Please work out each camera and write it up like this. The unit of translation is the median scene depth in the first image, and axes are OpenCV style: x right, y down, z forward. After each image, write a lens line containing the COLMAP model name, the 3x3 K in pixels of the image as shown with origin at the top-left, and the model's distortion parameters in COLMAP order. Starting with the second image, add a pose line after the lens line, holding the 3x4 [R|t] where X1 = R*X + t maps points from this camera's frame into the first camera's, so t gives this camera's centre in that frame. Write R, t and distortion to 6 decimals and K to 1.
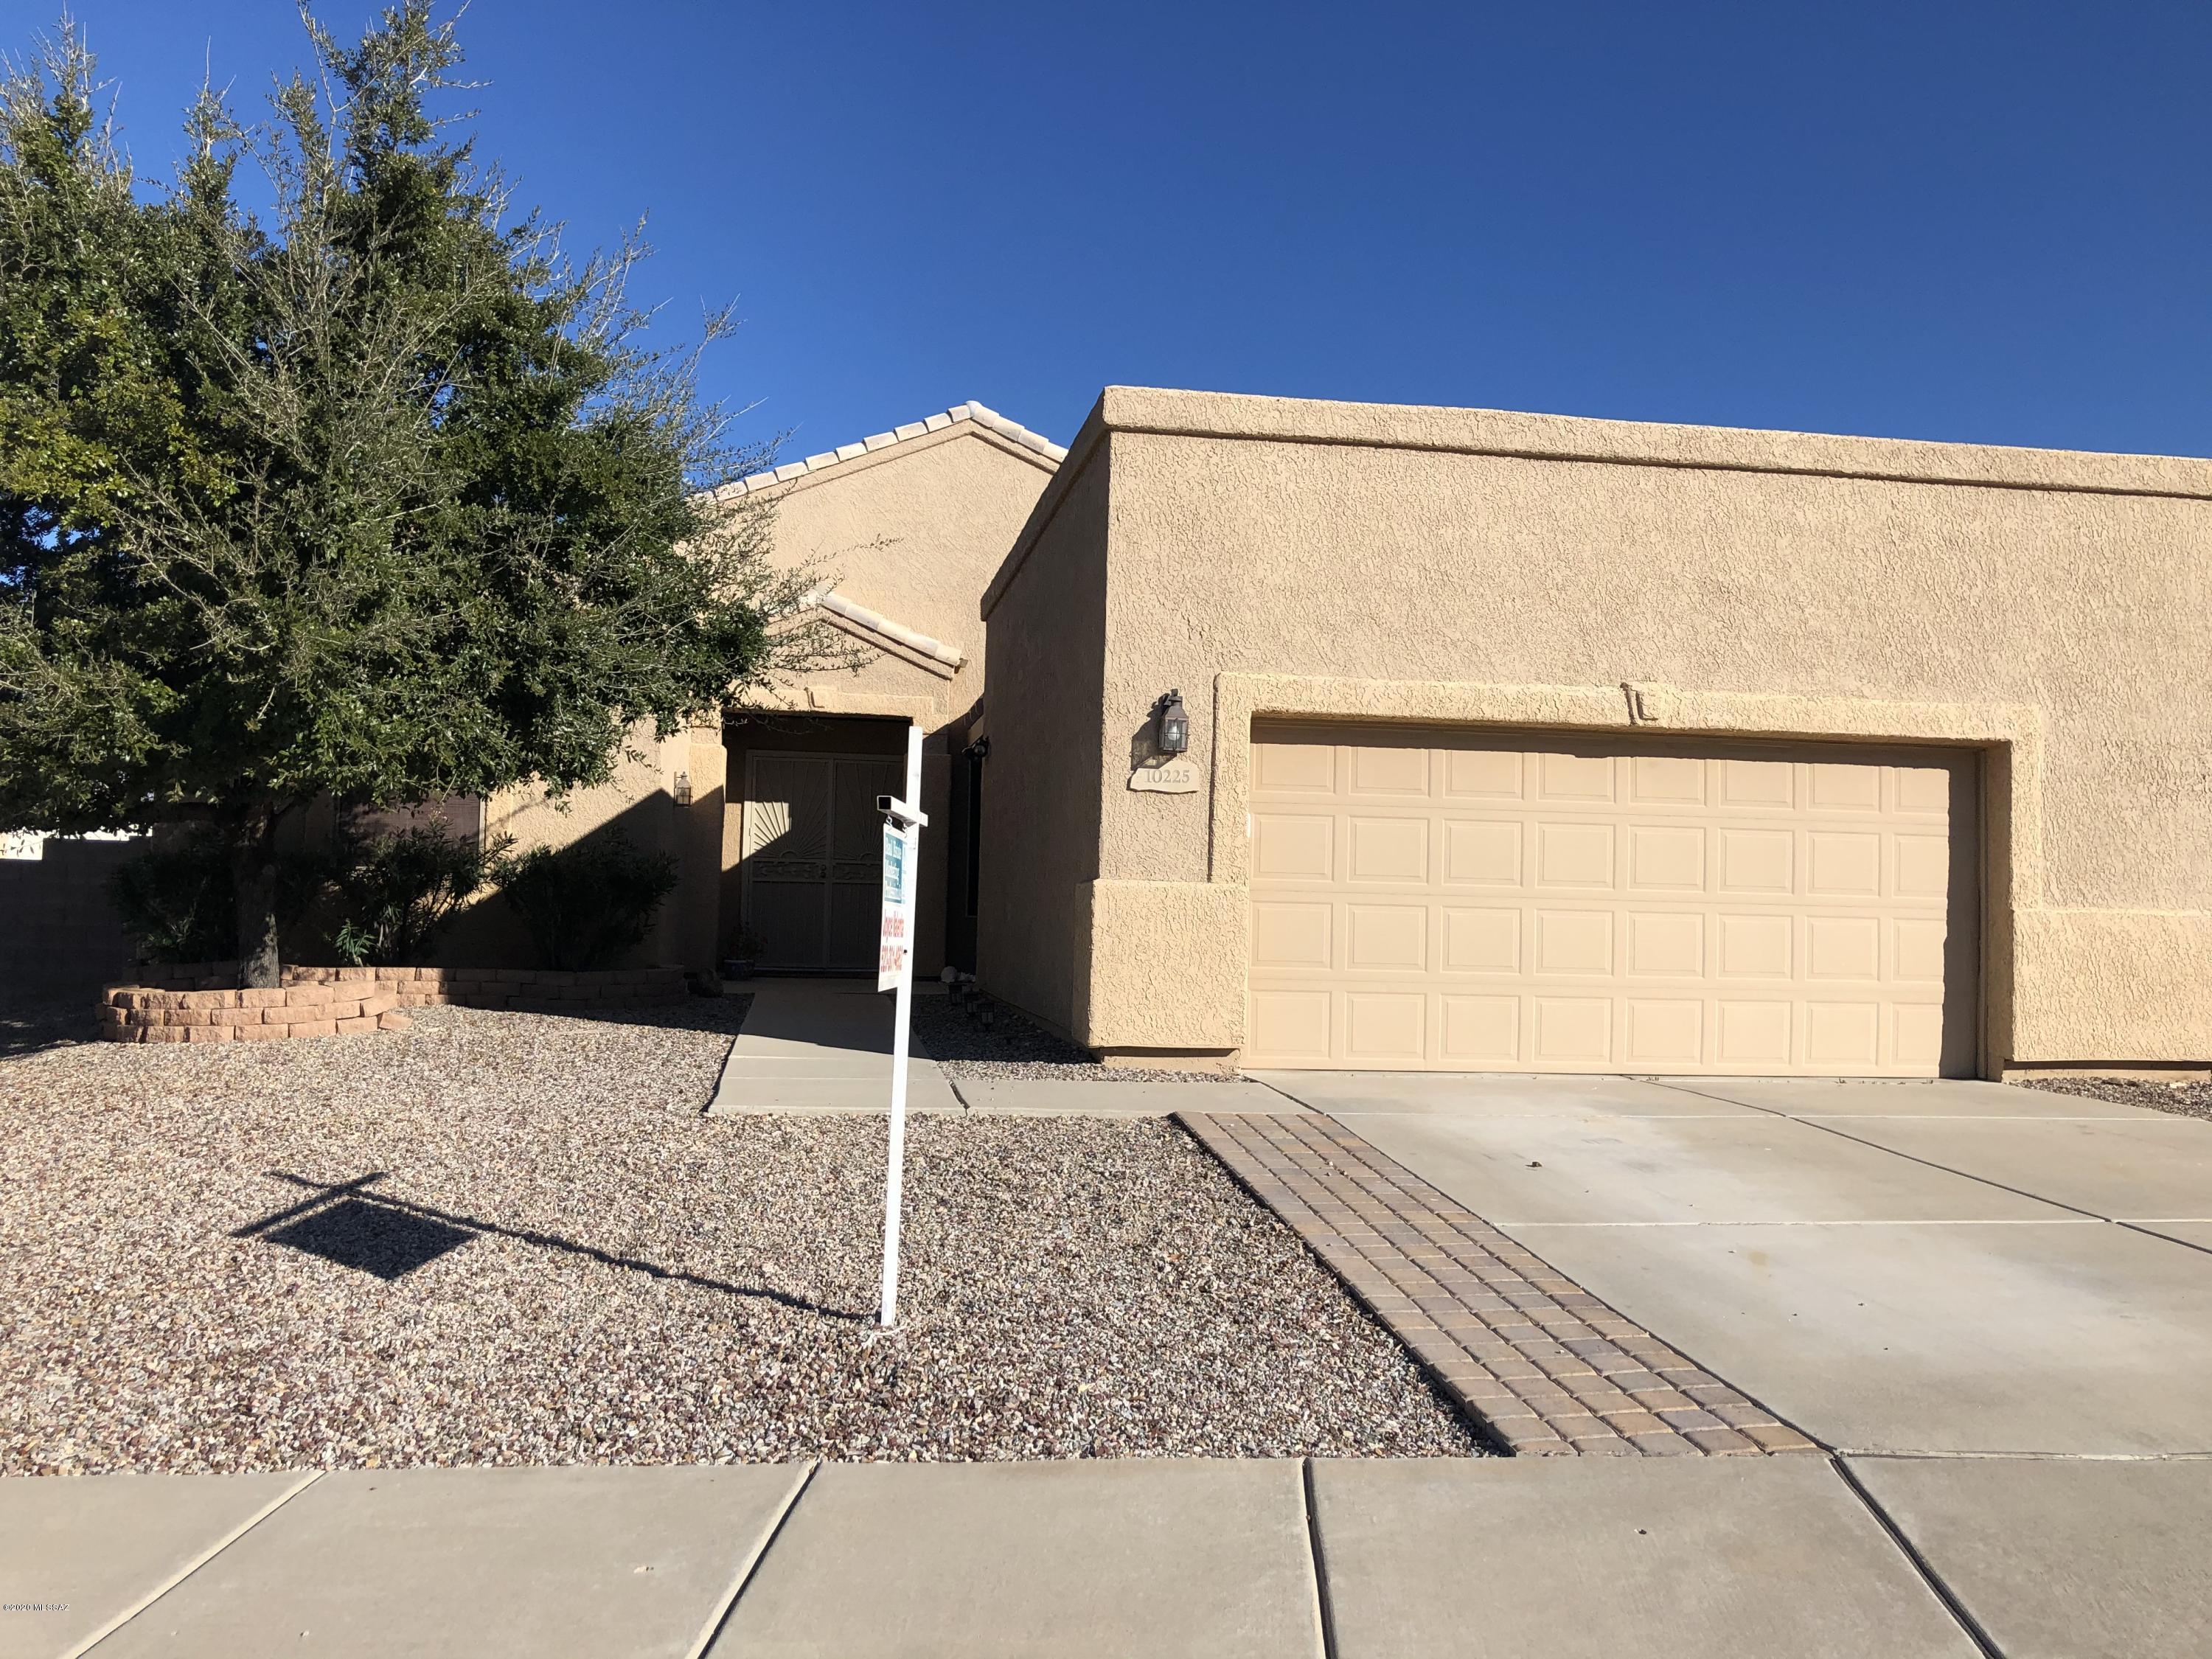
lens RADIAL K [[1849.9, 0, 1105.4], [0, 1849.9, 827.7], [0, 0, 1]] dist [0.027093, -0.041907]
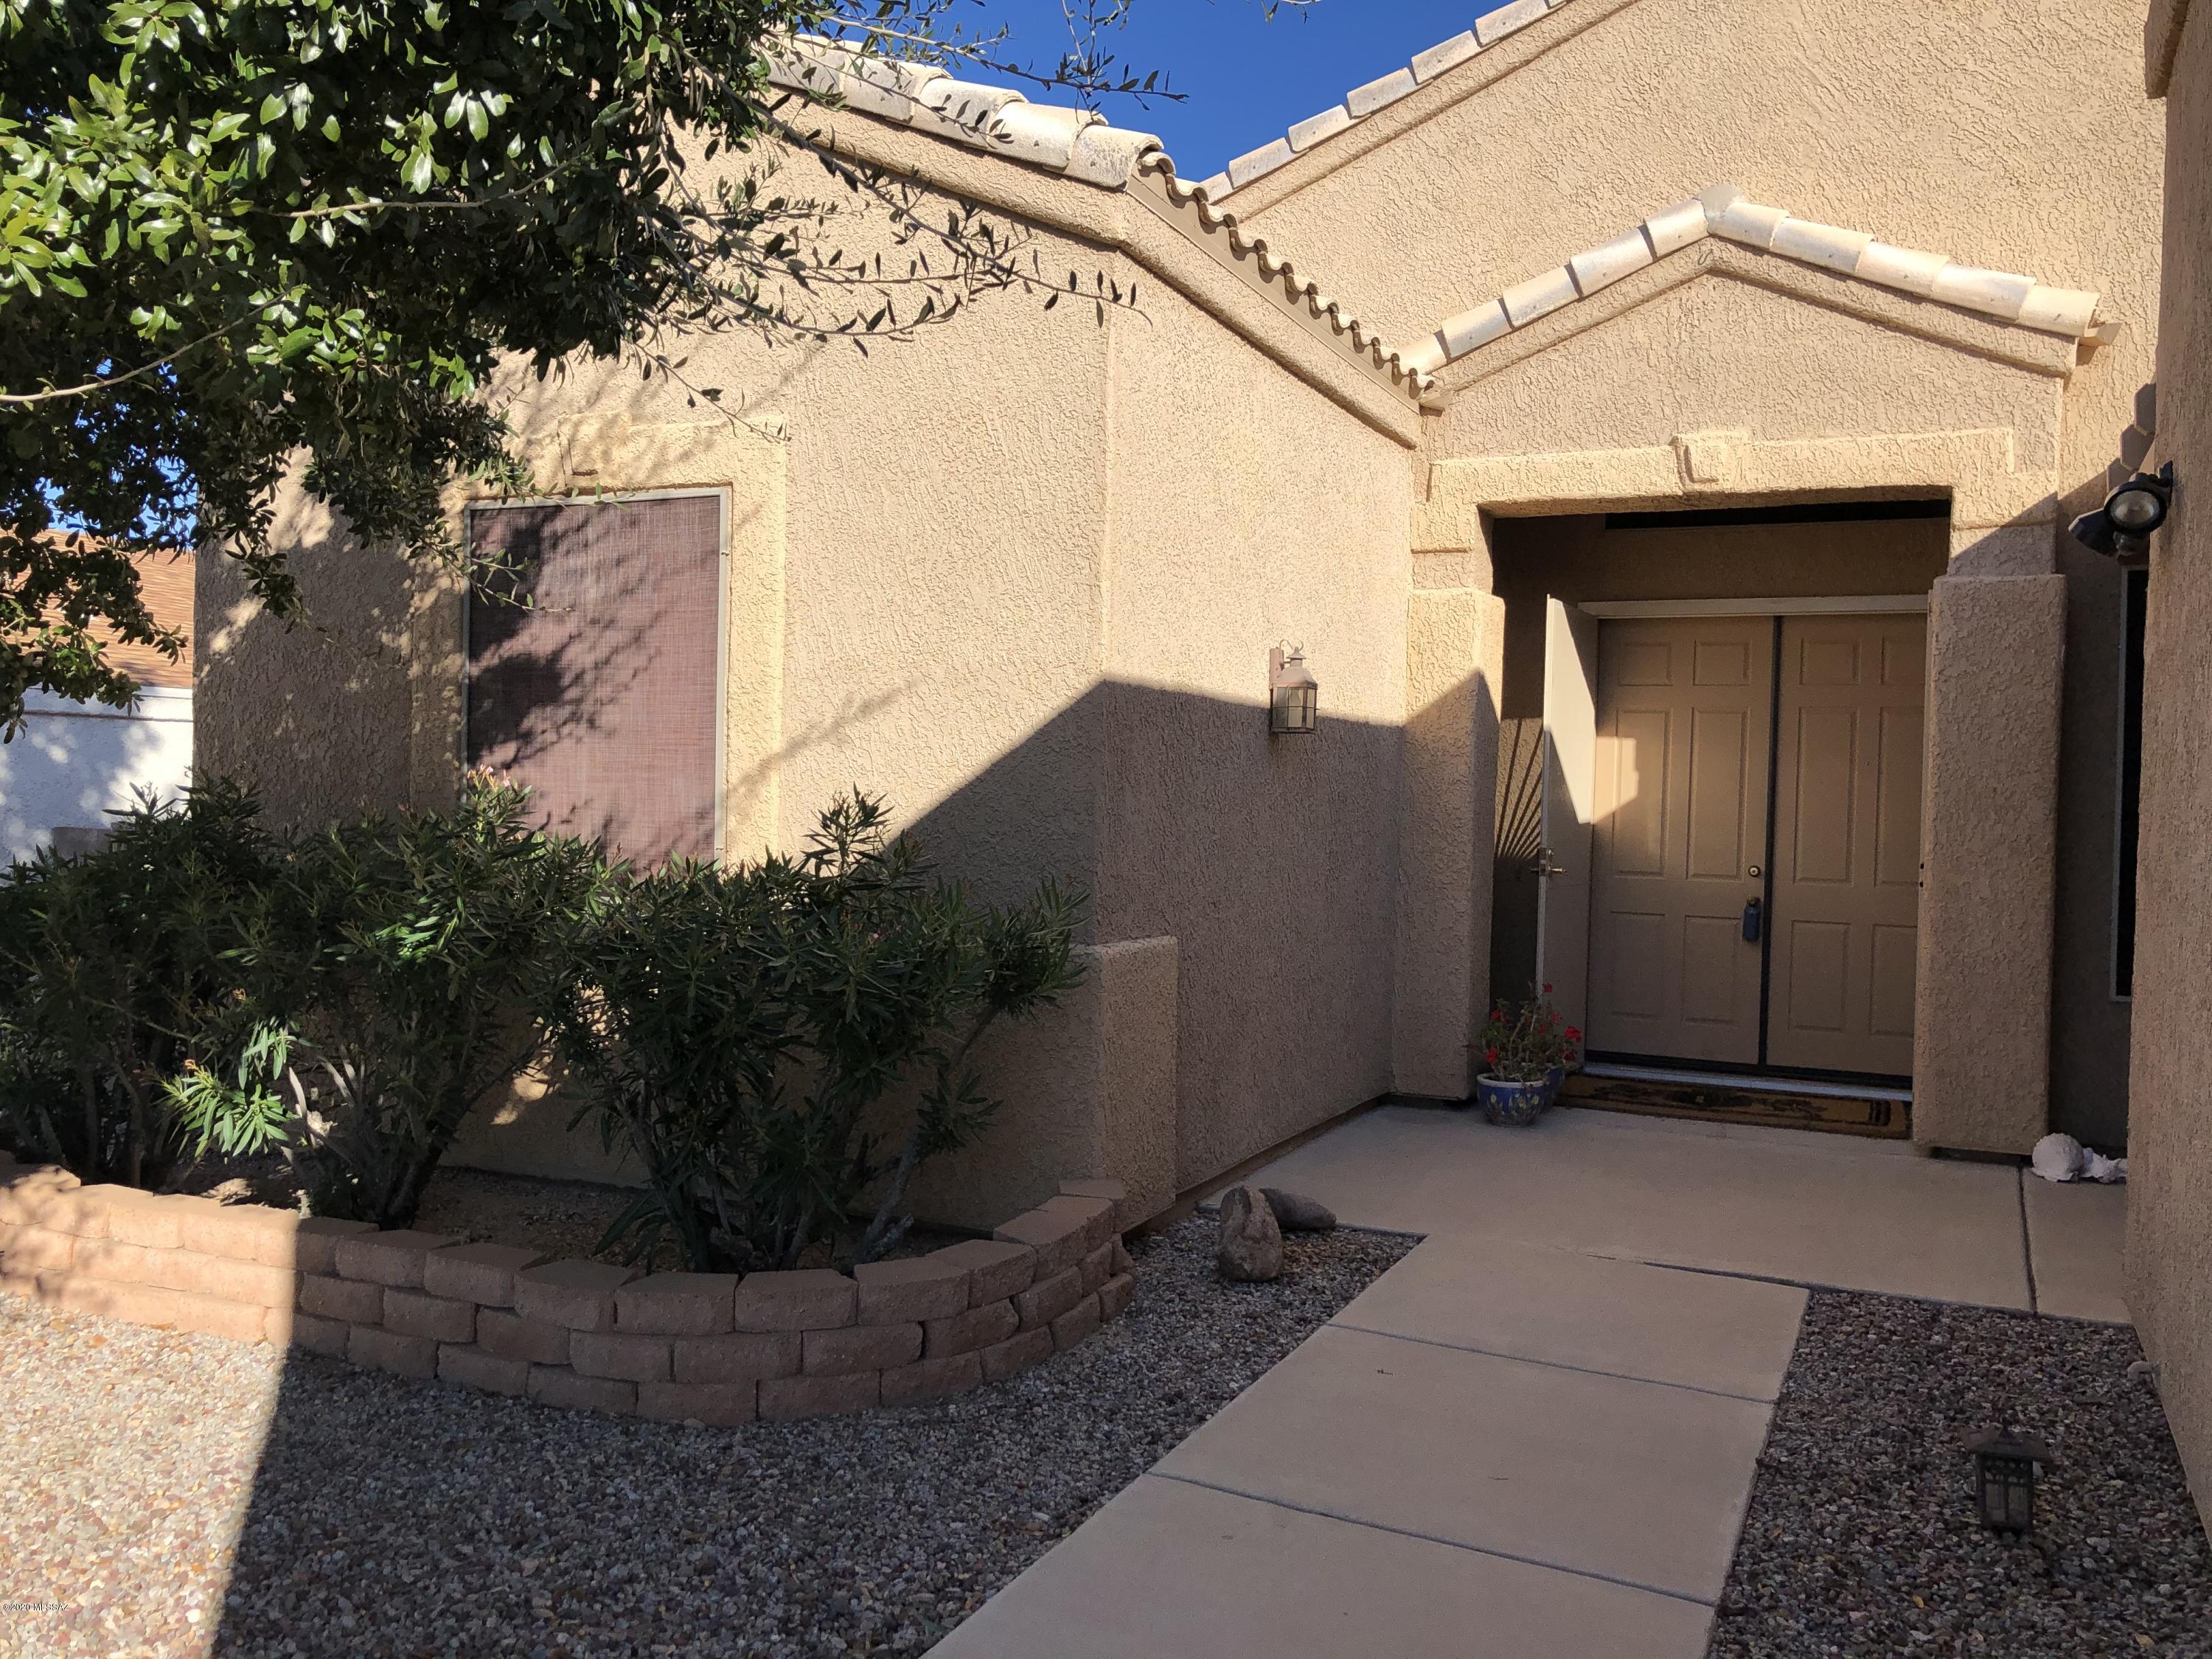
lens RADIAL K [[1849.9, 0, 1103.1], [0, 1849.9, 832.9], [0, 0, 1]] dist [0.027093, -0.041907]
pose [[0.829659, 0.004172, -0.558254, -0.034116], [0.019353, 0.999156, 0.036229, -0.004096], [0.557935, -0.040861, 0.828878, 0.573260]]
